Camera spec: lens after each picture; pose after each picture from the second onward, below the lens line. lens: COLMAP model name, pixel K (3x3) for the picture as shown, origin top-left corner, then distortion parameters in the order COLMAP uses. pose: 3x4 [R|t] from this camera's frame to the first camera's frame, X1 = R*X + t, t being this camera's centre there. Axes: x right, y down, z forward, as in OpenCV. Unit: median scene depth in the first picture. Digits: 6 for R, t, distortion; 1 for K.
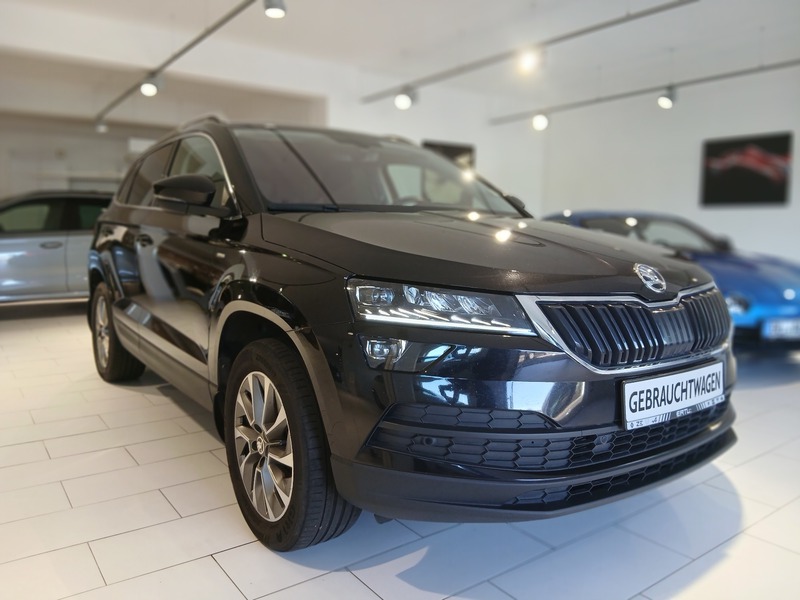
lens RADIAL K [[621.9, 0, 396.0], [0, 621.9, 290.6], [0, 0, 1]] dist [0.000188, -0.049132]
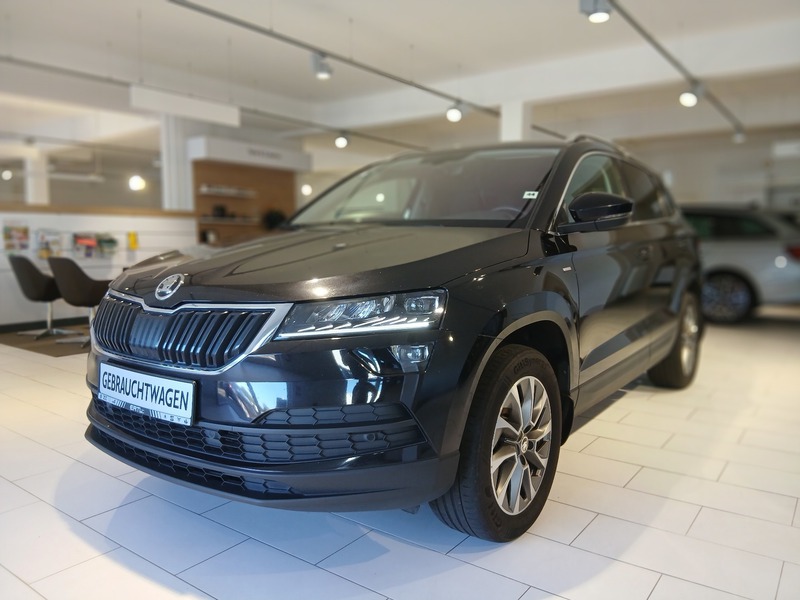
lens RADIAL K [[605.7, 0, 400.0], [0, 605.7, 300.0], [0, 0, 1]] dist [0.131172, -0.212241]
pose [[0.302598, 0.085010, -0.949320, 1.638304], [-0.089621, 0.994139, 0.060456, -0.103673], [0.948895, 0.066785, 0.308443, 1.104011]]
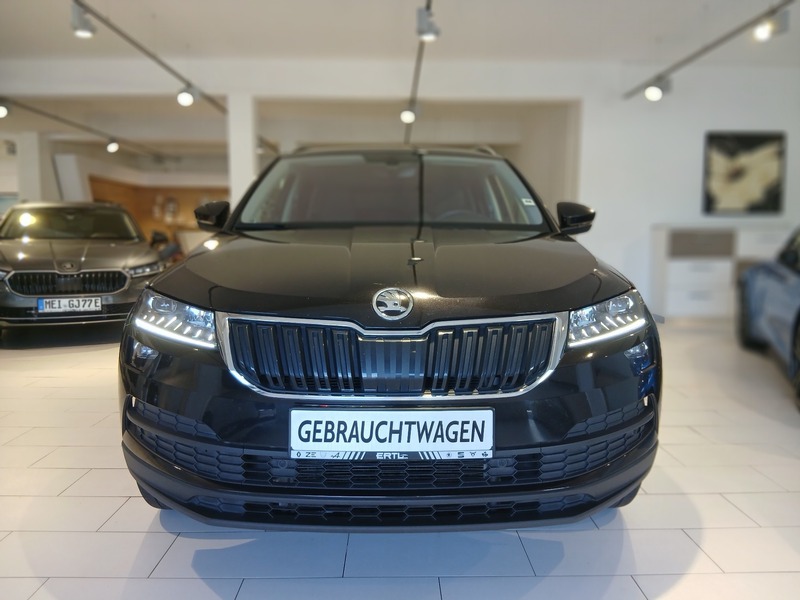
lens RADIAL K [[605.7, 0, 400.0], [0, 605.7, 300.0], [0, 0, 1]] dist [0.131172, -0.212241]
pose [[0.818254, 0.051604, -0.572536, 0.975109], [-0.047535, 0.998626, 0.022072, -0.047985], [0.572888, 0.009155, 0.819583, 0.289492]]
